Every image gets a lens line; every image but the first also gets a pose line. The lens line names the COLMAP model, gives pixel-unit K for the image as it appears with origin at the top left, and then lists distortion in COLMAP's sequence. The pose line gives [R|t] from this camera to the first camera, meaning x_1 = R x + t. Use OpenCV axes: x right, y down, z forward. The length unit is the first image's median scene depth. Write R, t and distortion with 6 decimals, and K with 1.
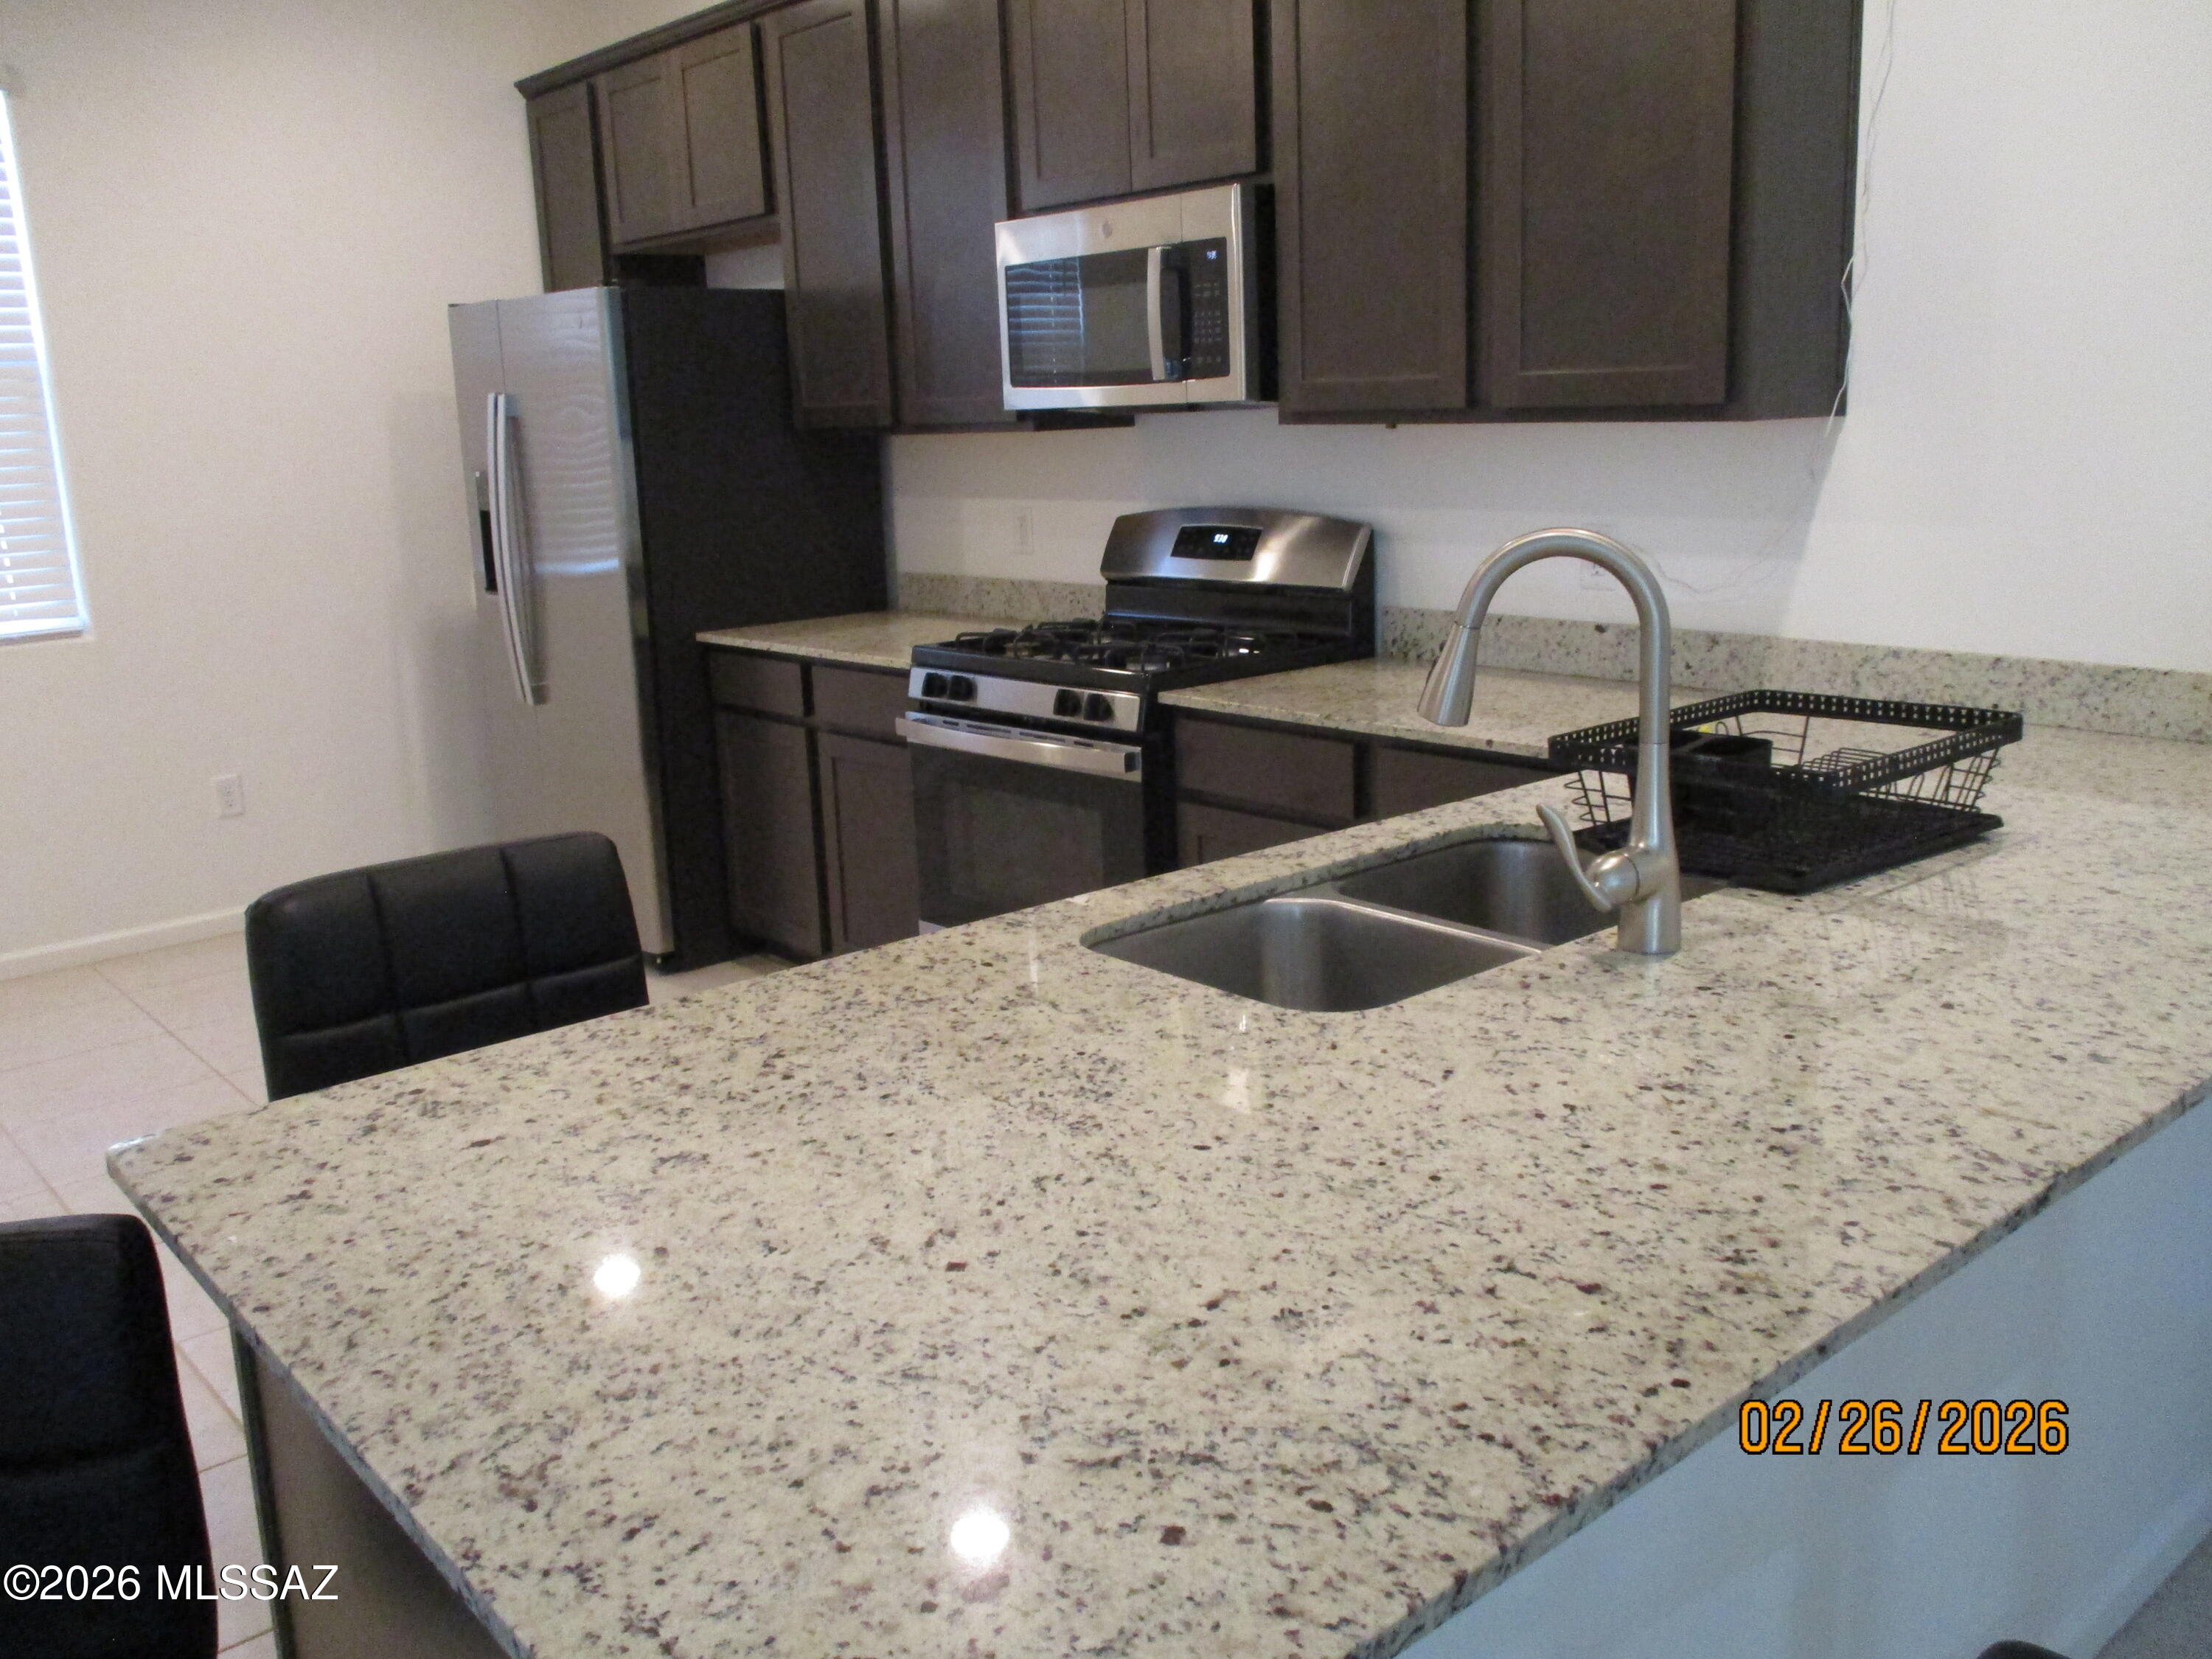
lens RADIAL K [[1903.9, 0, 1106.0], [0, 1903.9, 829.5], [0, 0, 1]] dist [0.000786, 0.004772]
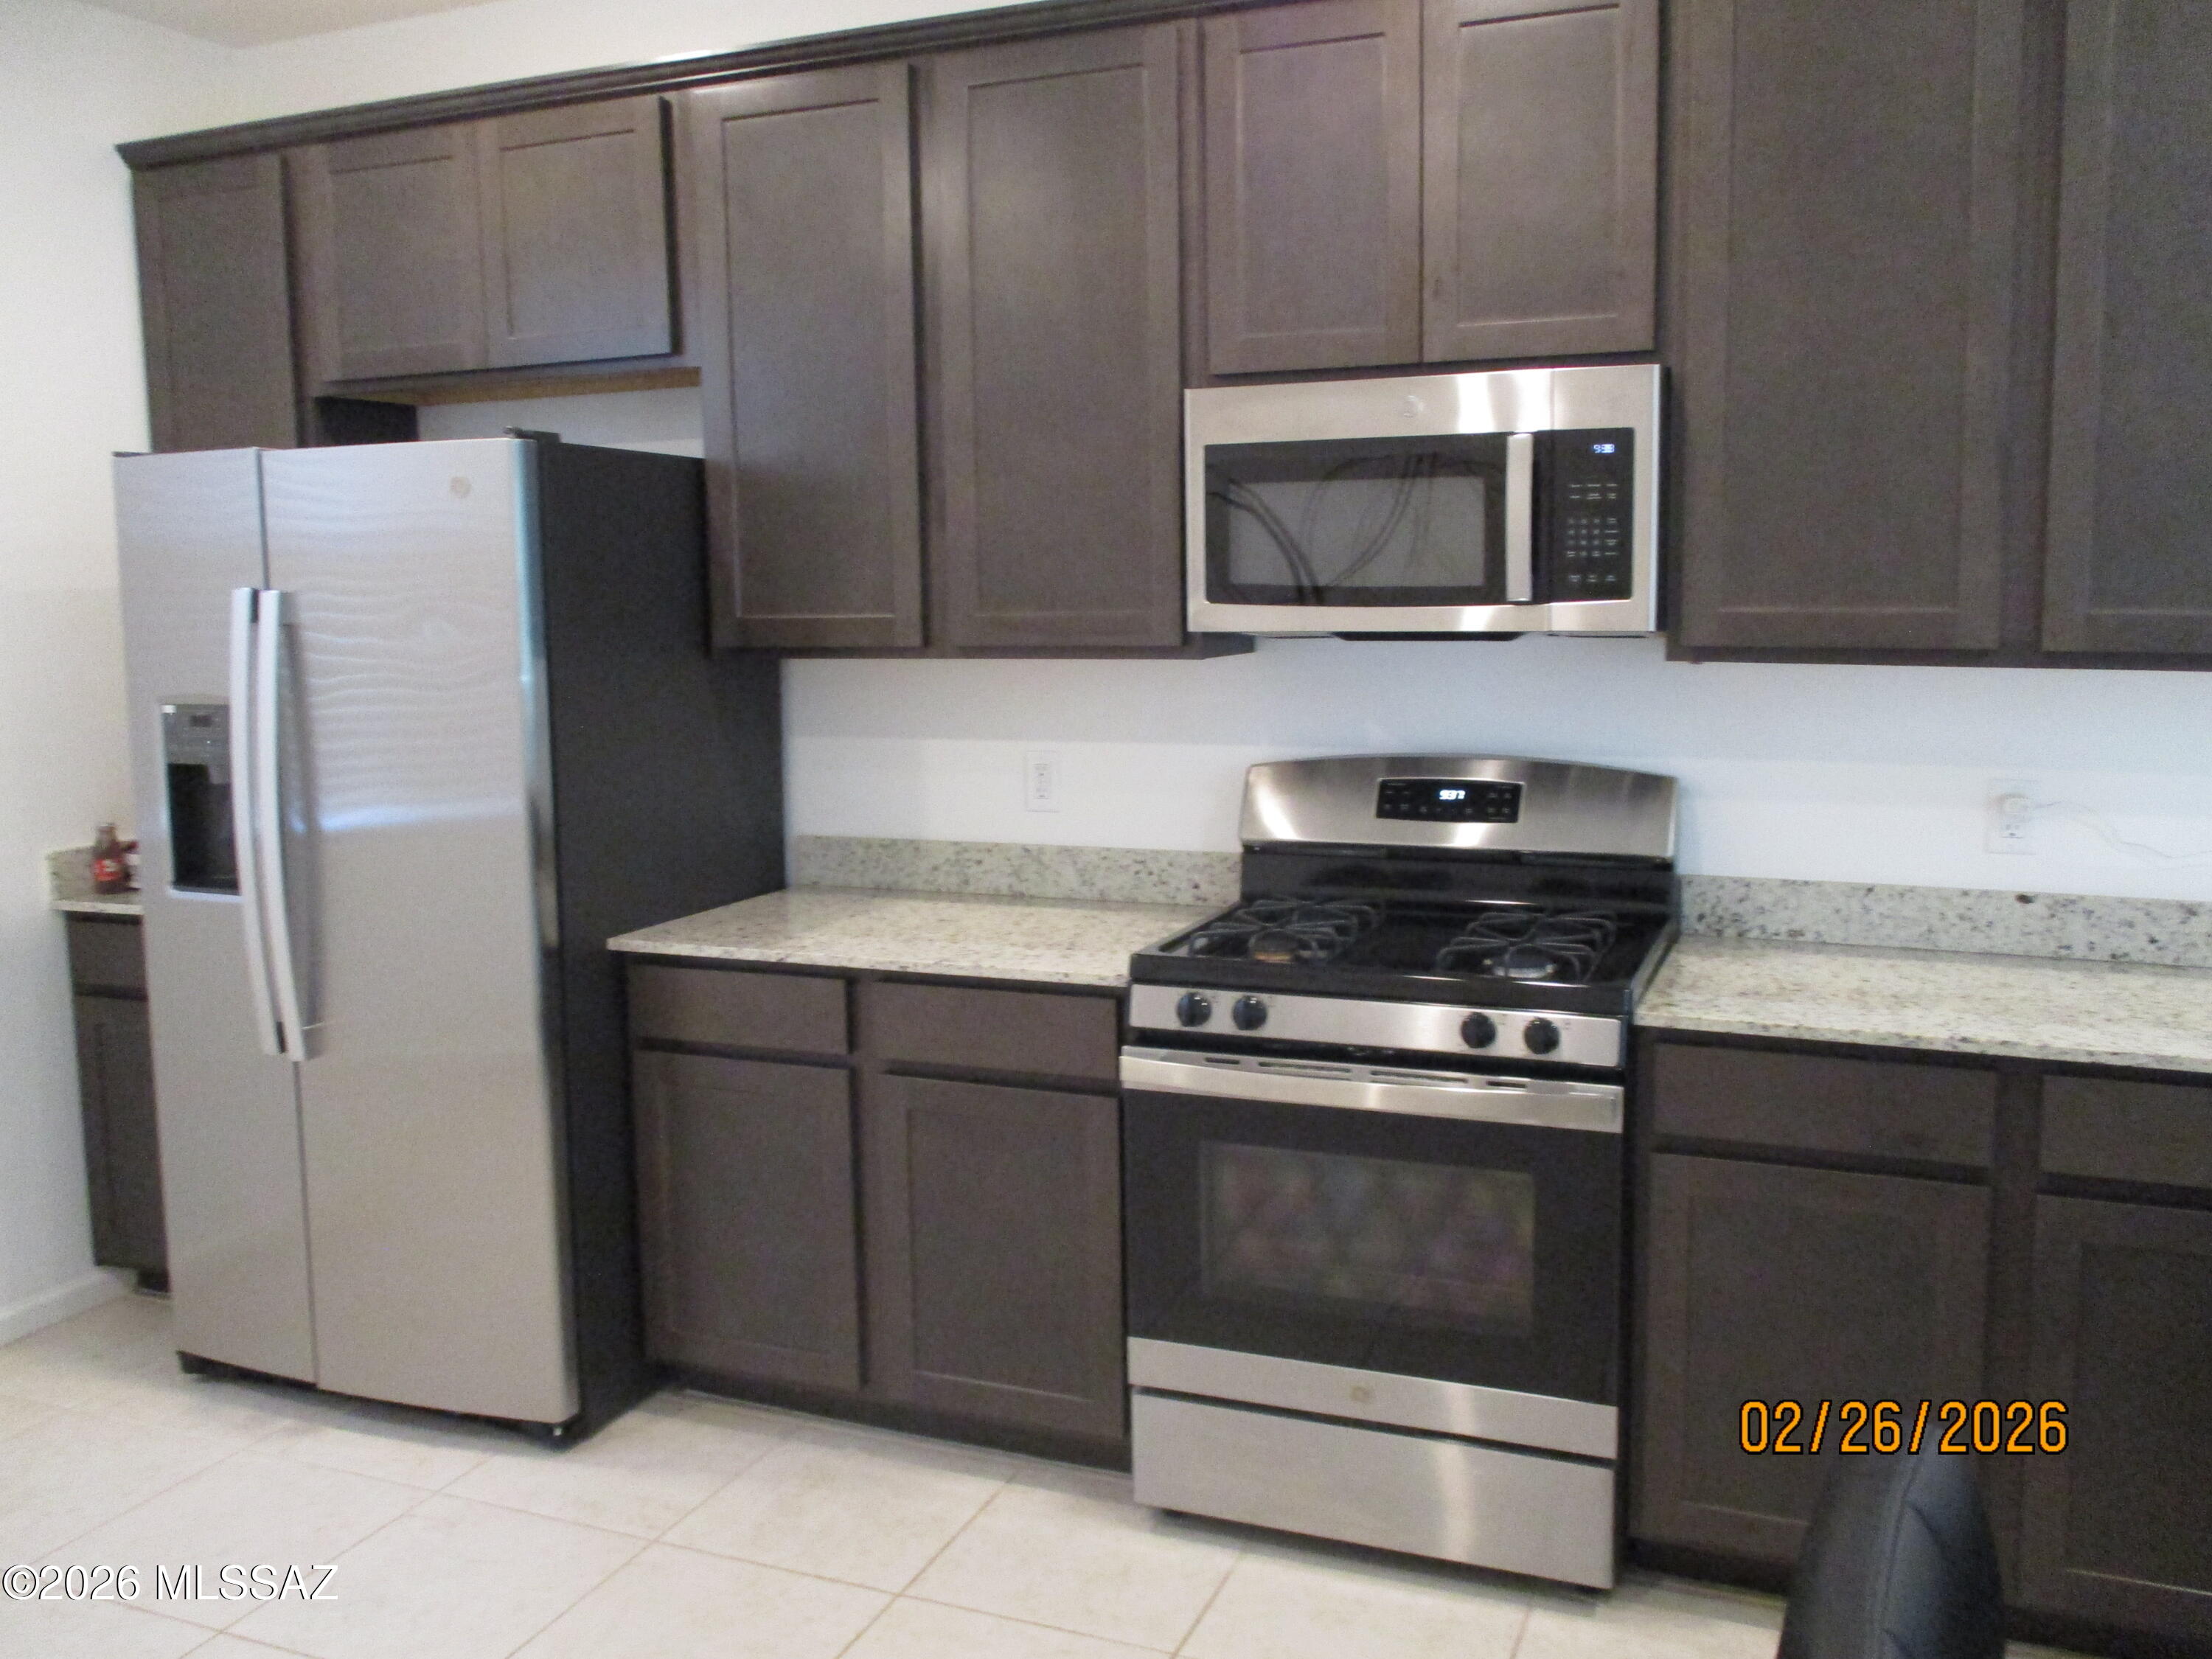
lens RADIAL K [[1817.7, 0, 1109.5], [0, 1817.7, 821.3], [0, 0, 1]] dist [-0.008409, -0.000473]
pose [[0.886085, -0.028865, 0.462623, -0.459667], [0.078391, 0.993015, -0.088187, -0.094338], [-0.456846, 0.114407, 0.882158, 0.431158]]
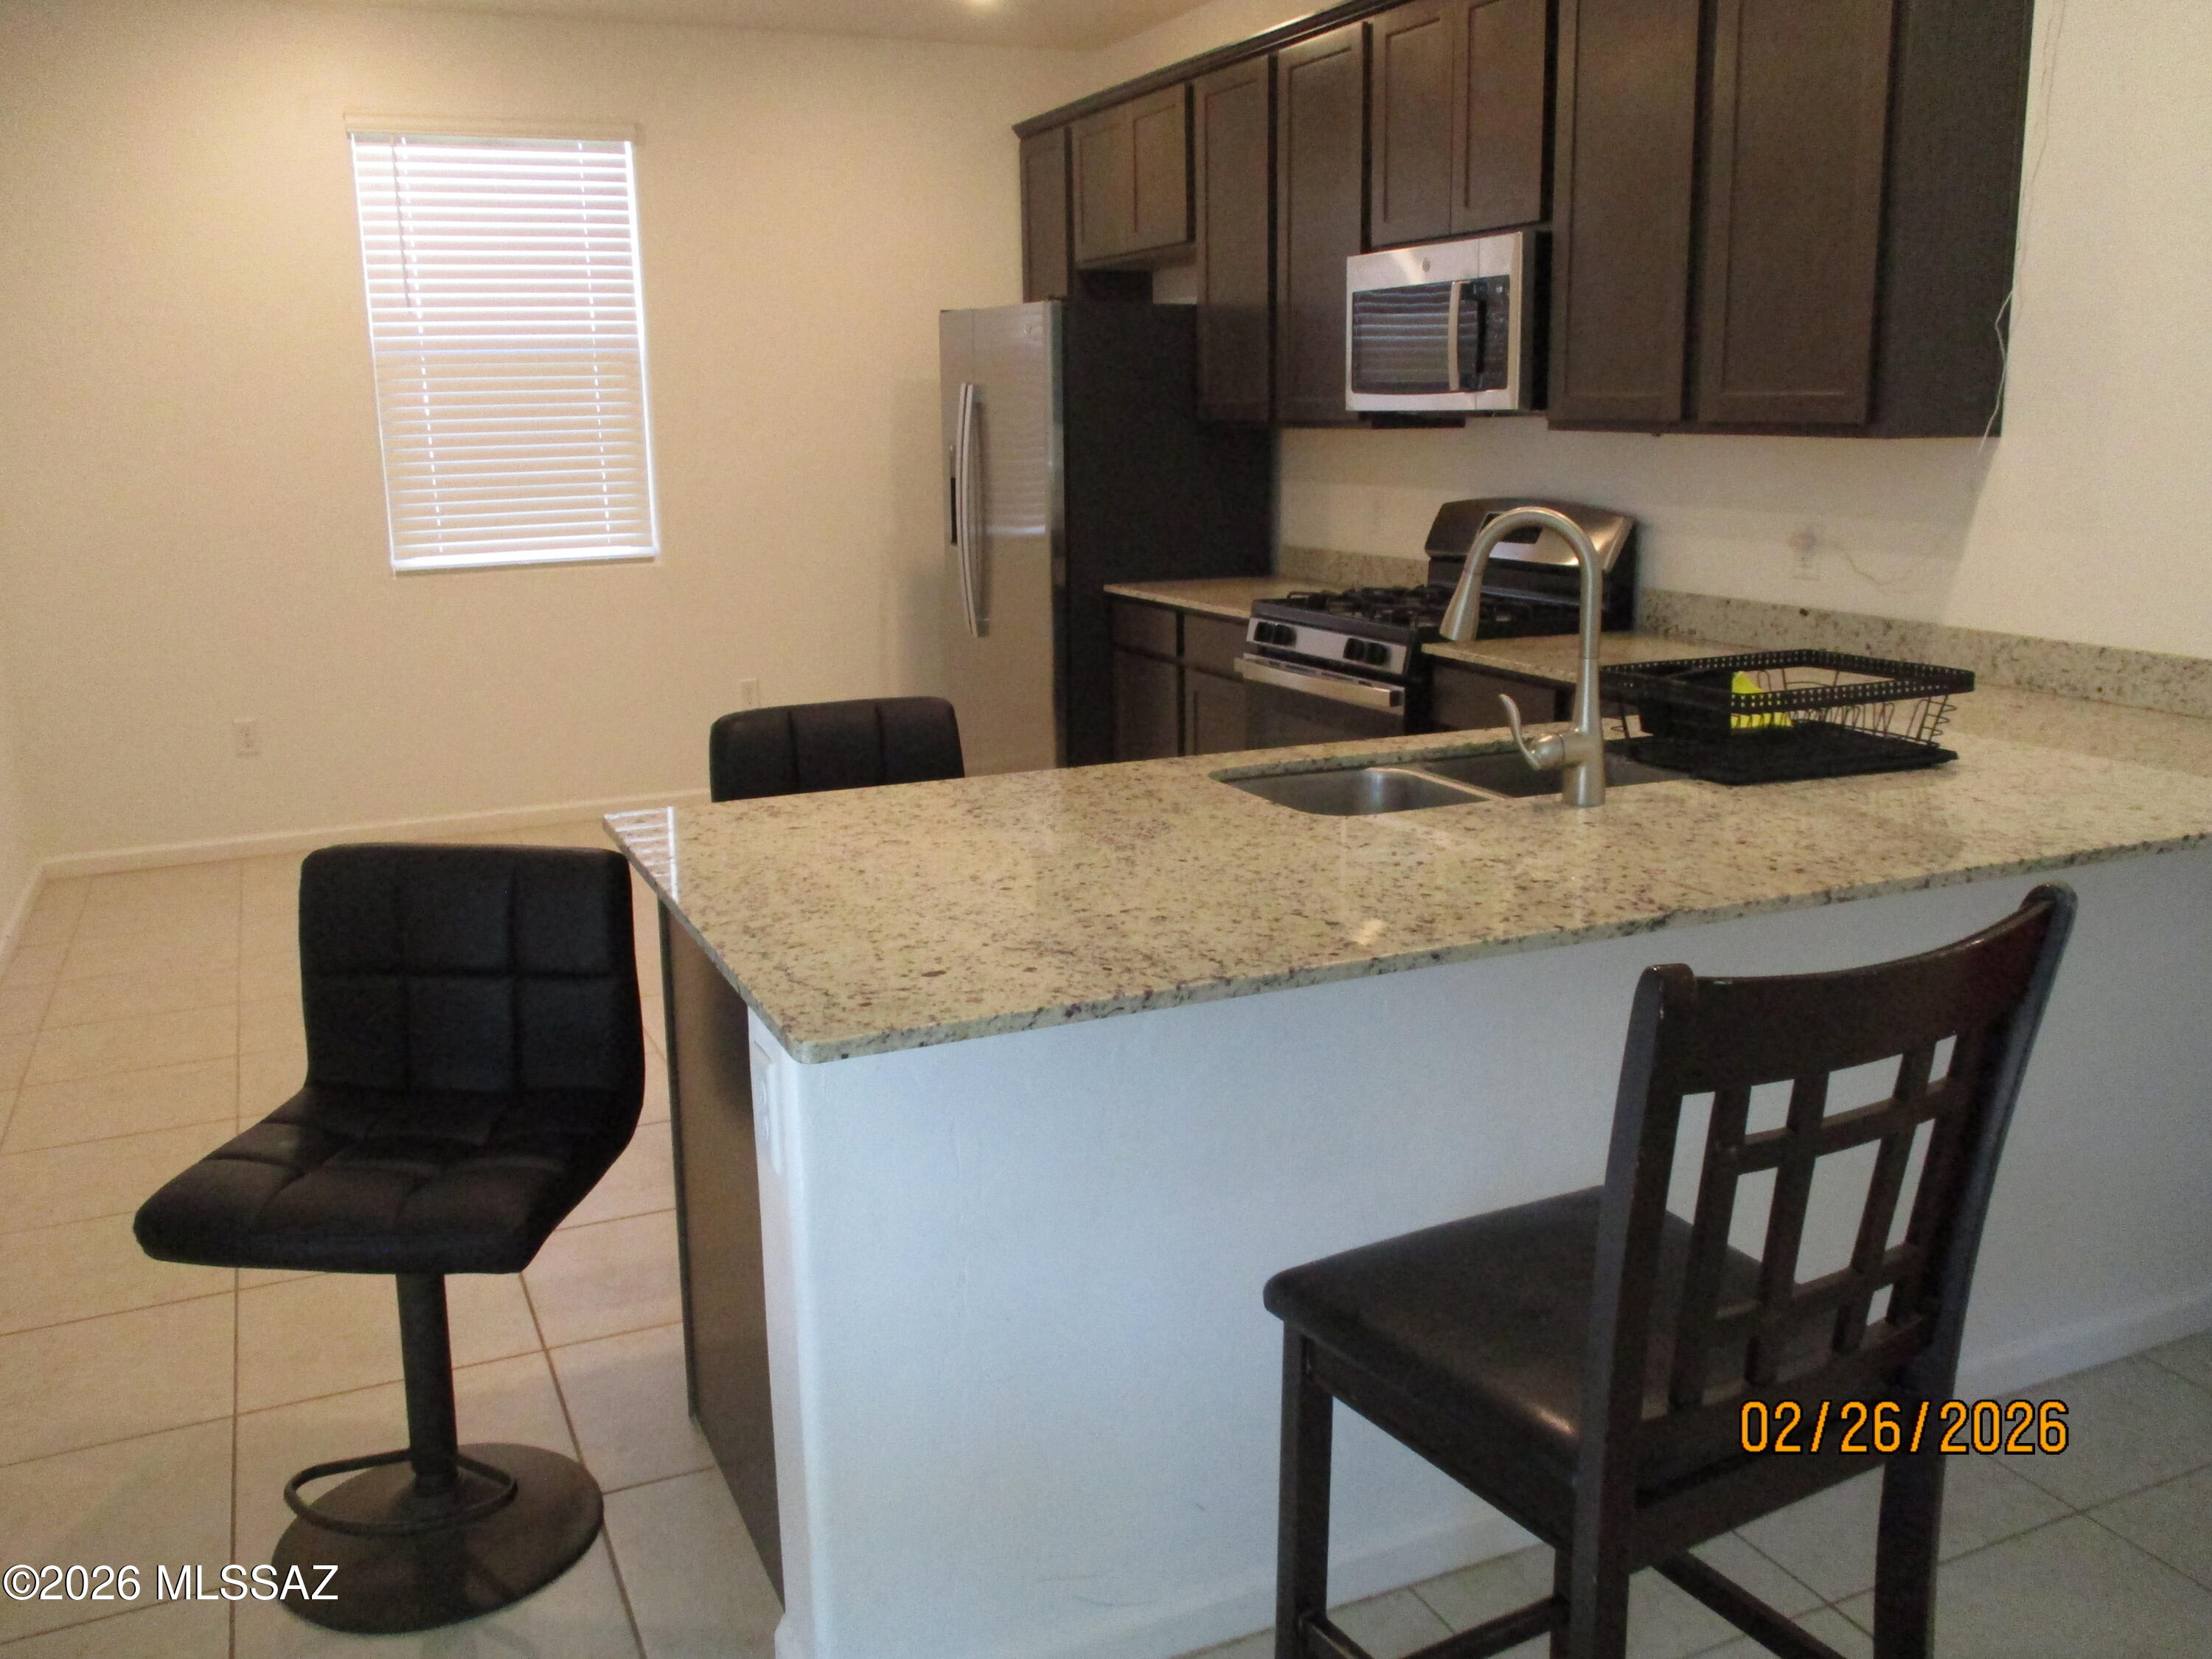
lens RADIAL K [[1893.2, 0, 1106.0], [0, 1893.2, 829.5], [0, 0, 1]] dist [0.041157, 0.011398]
pose [[0.961564, 0.089516, -0.259579, 0.152835], [-0.088107, 0.995965, 0.017083, 0.043031], [0.260061, 0.006444, 0.965571, -0.231524]]
